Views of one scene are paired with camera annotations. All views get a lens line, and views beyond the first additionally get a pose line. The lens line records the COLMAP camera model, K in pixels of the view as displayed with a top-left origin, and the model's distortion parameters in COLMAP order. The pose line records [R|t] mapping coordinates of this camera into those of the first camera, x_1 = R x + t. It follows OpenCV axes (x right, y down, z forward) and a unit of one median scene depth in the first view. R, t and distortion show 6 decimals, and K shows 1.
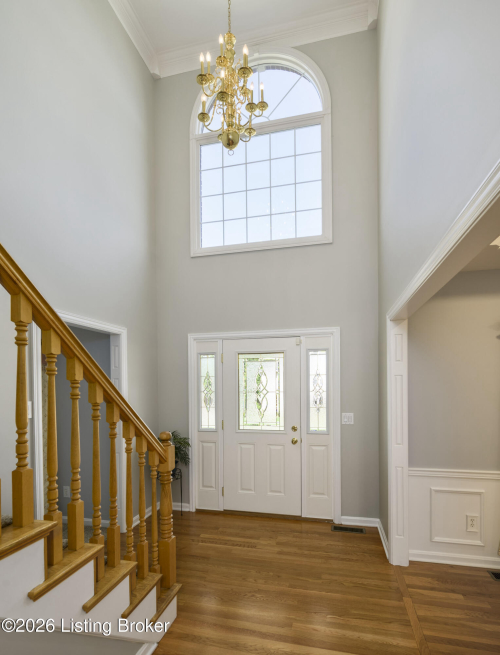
lens RADIAL K [[332.6, 0, 259.9], [0, 332.6, 381.0], [0, 0, 1]] dist [-0.003156, 0.000605]
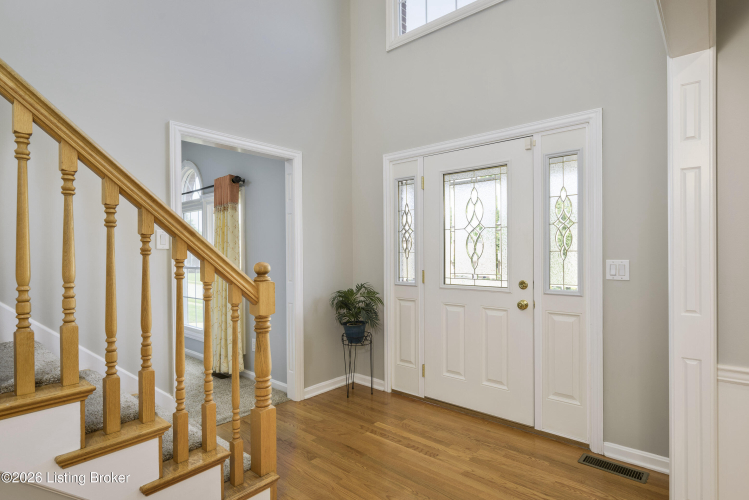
lens RADIAL K [[404.0, 0, 378.9], [0, 404.0, 249.1], [0, 0, 1]] dist [0.004164, -0.002732]
pose [[0.882679, 0.002071, -0.469972, 0.223180], [0.000307, 0.999988, 0.004983, 0.072591], [0.469976, -0.004542, 0.882667, 0.205145]]
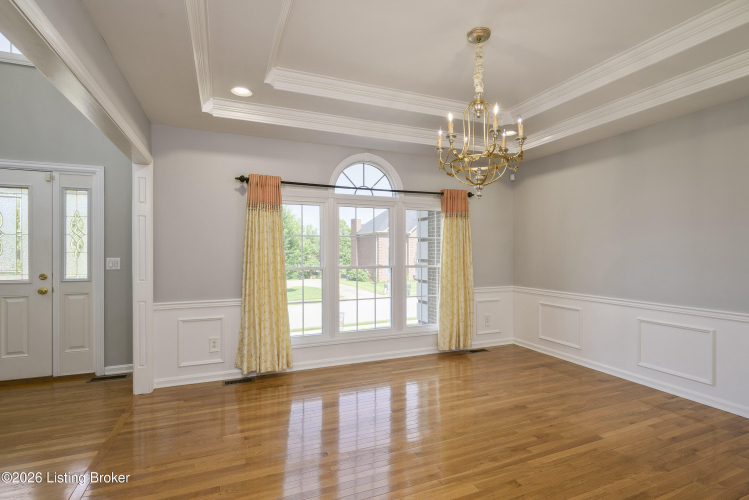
lens RADIAL K [[367.8, 0, 375.5], [0, 367.8, 254.1], [0, 0, 1]] dist [-0.004268, -0.000028]
pose [[0.815151, 0.004168, 0.579234, 0.259489], [-0.010136, 0.999924, 0.007069, 0.068400], [-0.579160, -0.011633, 0.815131, -0.287543]]
